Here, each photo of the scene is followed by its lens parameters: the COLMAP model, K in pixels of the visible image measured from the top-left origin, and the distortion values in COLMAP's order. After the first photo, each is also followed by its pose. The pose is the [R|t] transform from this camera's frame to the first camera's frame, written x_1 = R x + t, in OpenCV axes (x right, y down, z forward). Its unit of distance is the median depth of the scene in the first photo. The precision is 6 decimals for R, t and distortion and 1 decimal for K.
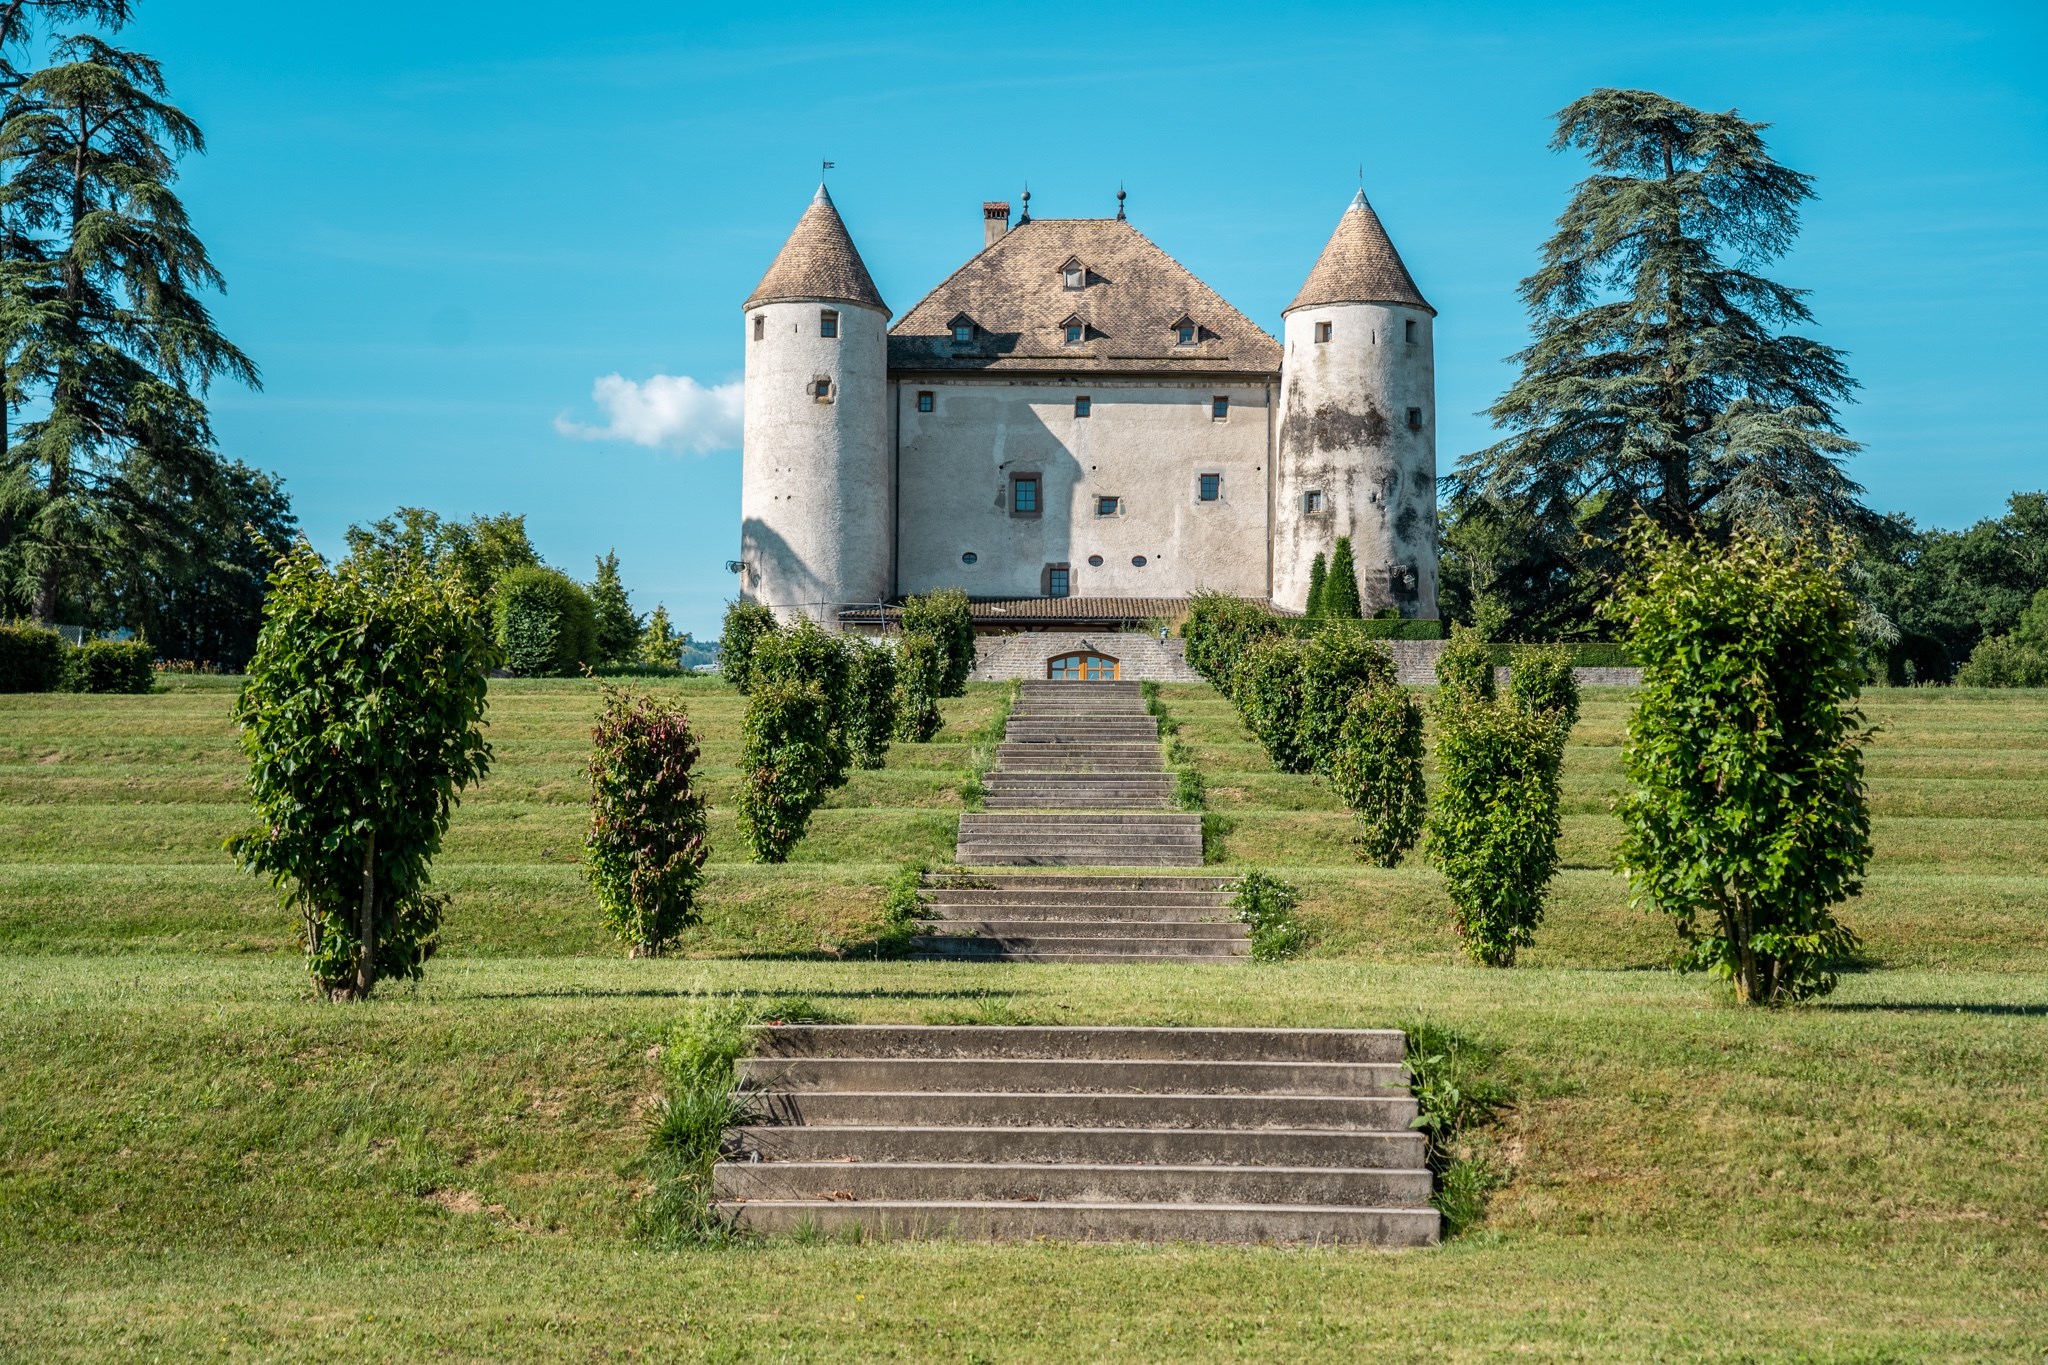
lens RADIAL K [[3232.7, 0, 1022.9], [0, 3232.7, 683.5], [0, 0, 1]] dist [0.233899, 0.000000]
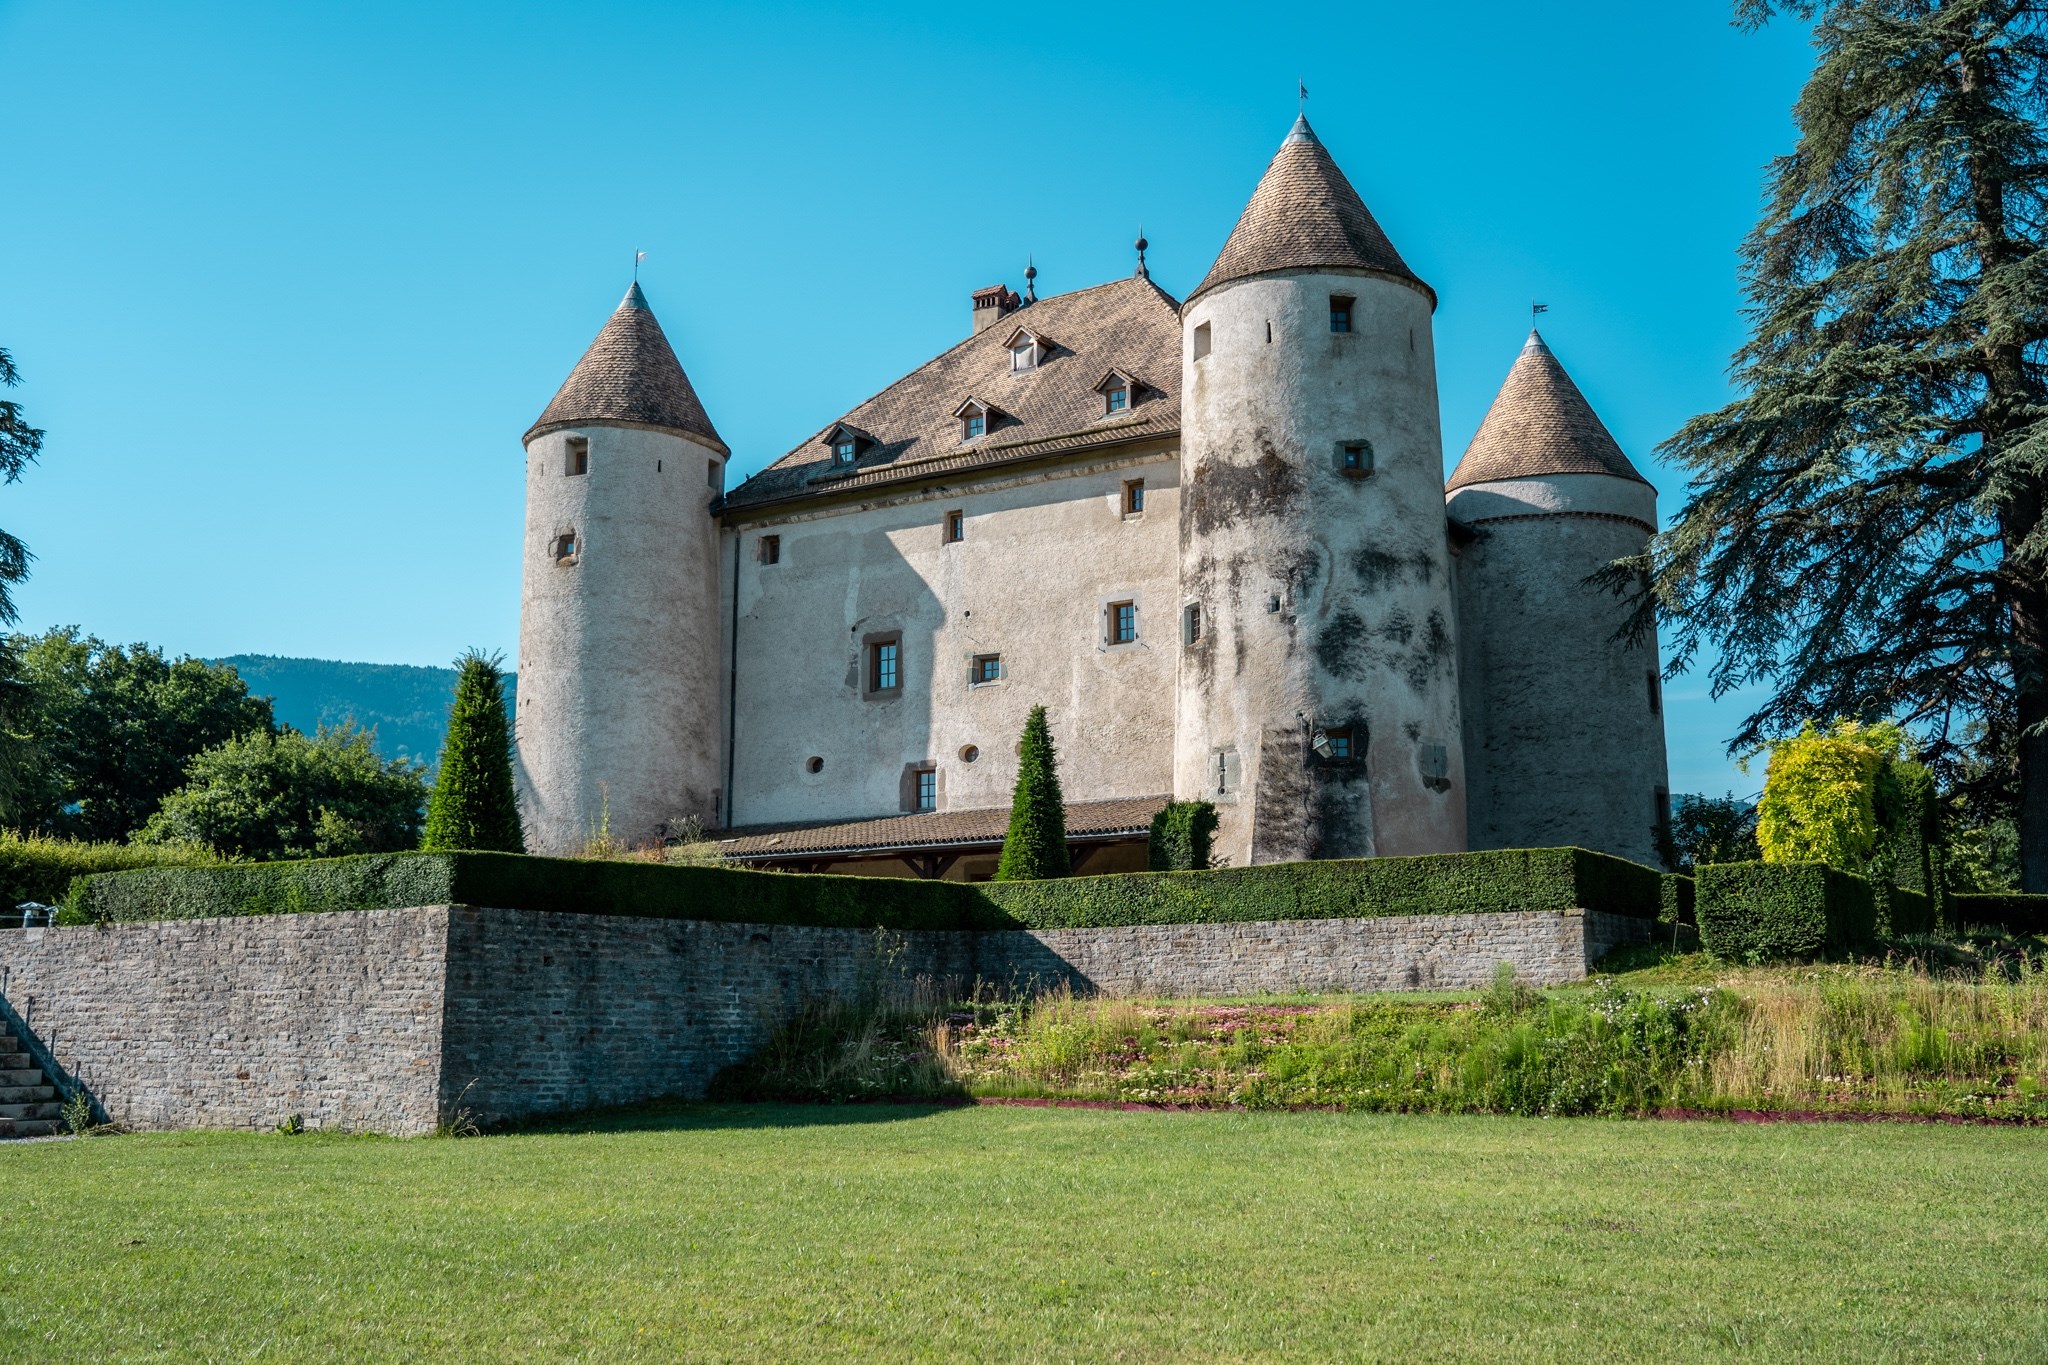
lens RADIAL K [[2001.3, 0, 1036.9], [0, 2001.3, 671.1], [0, 0, 1]] dist [0.013755, 0.000000]
pose [[0.858425, -0.103687, -0.502351, 0.241481], [0.054092, 0.992194, -0.112359, -0.008406], [0.510080, 0.069278, 0.857333, 0.665631]]
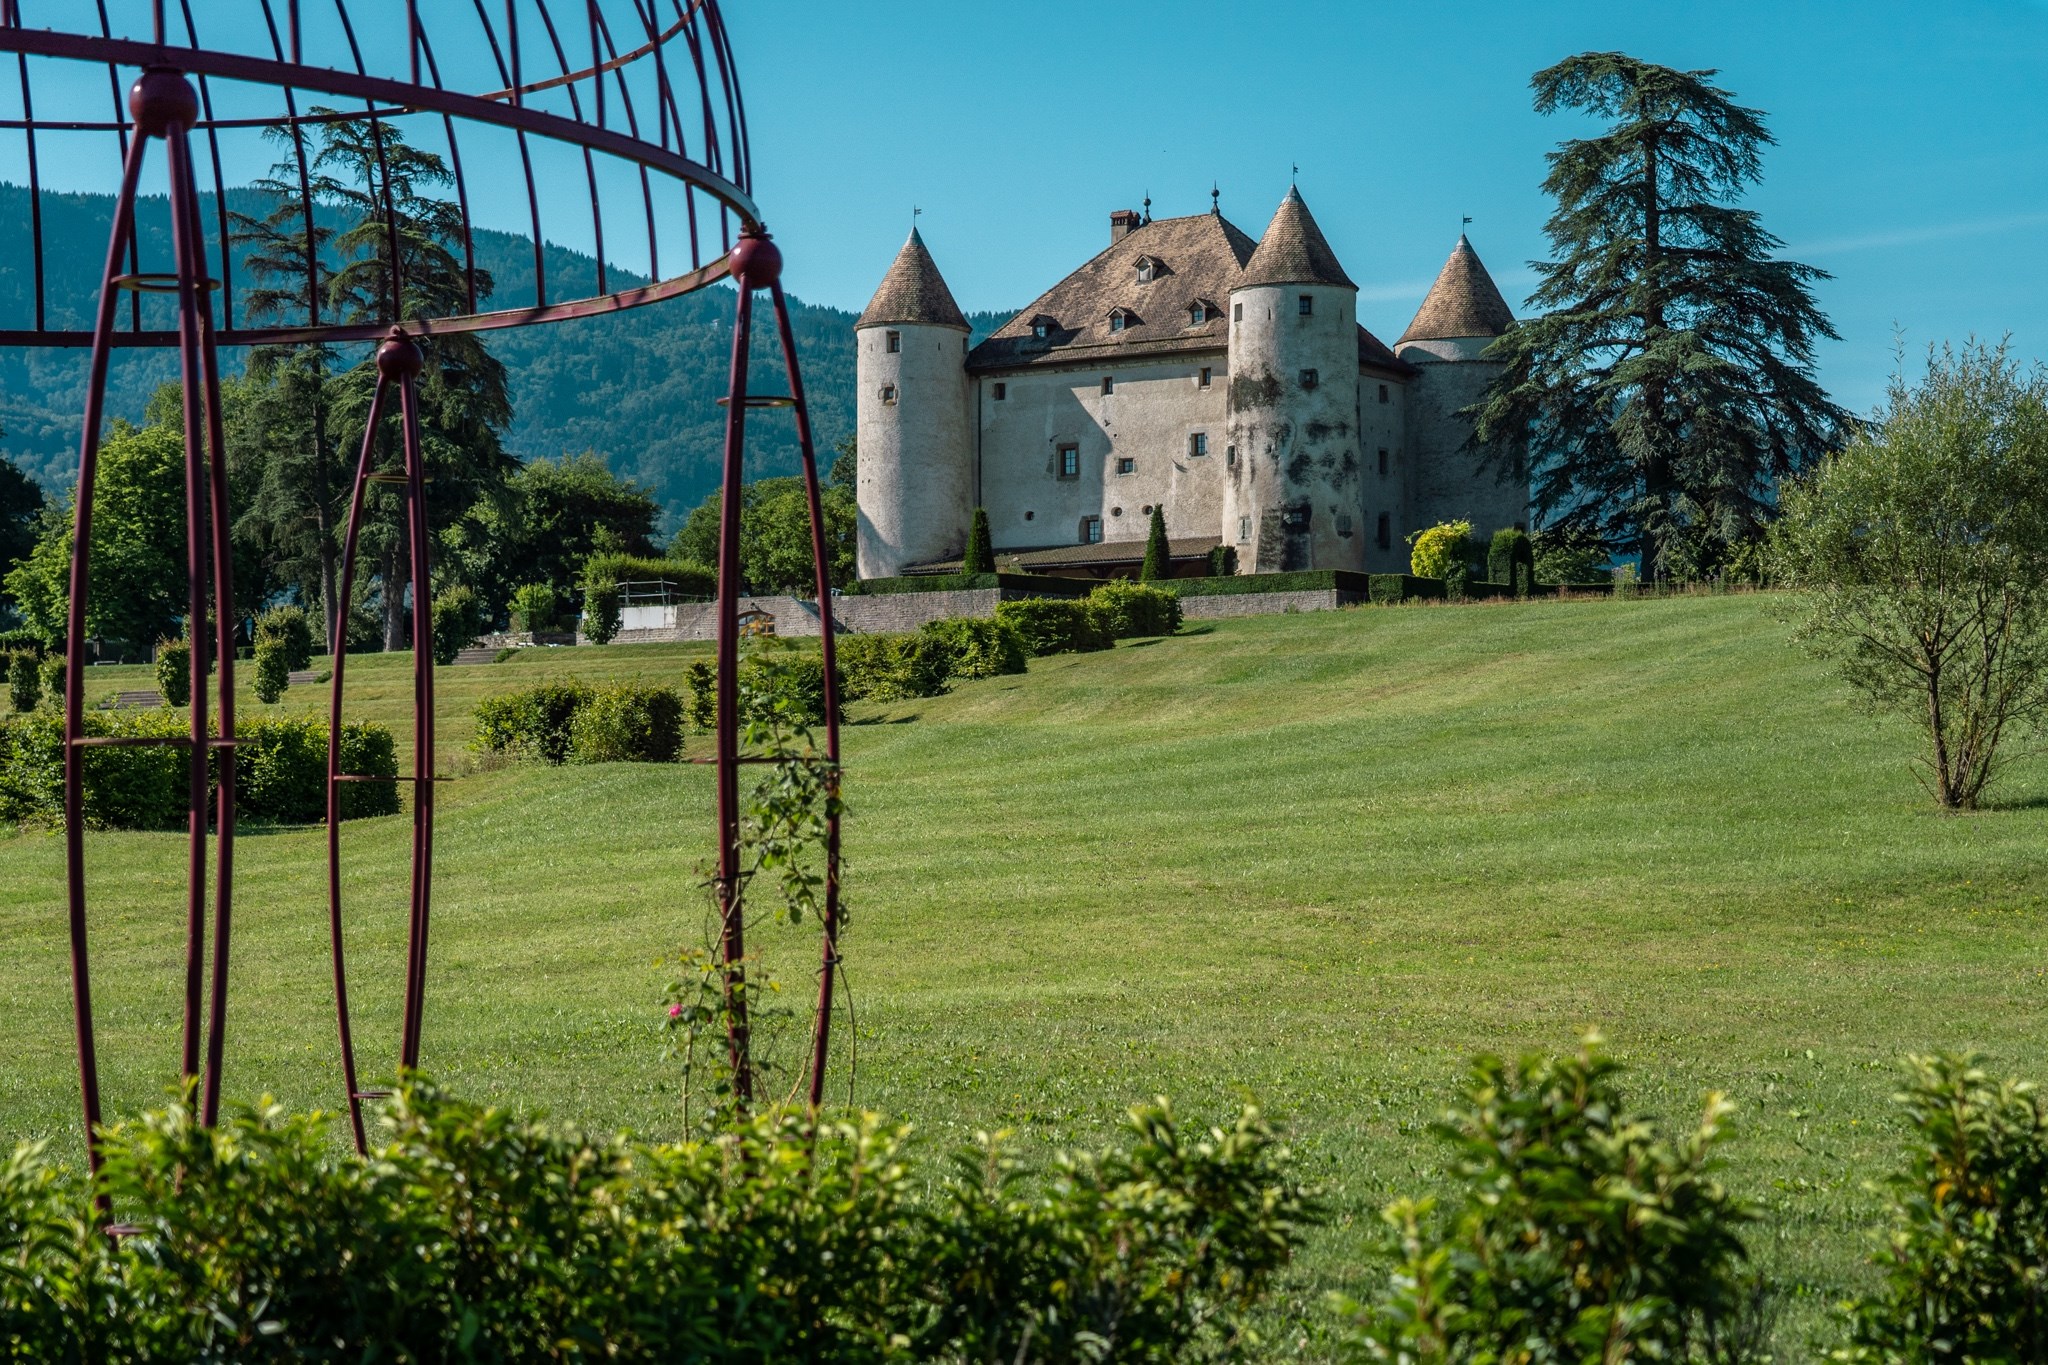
lens RADIAL K [[3667.3, 0, 1008.3], [0, 3667.3, 668.7], [0, 0, 1]] dist [0.445504, 0.000000]
pose [[0.846011, -0.038547, -0.531770, 0.730297], [0.055963, 0.998294, 0.016670, -0.004318], [0.530220, -0.043862, 0.846725, -0.200990]]
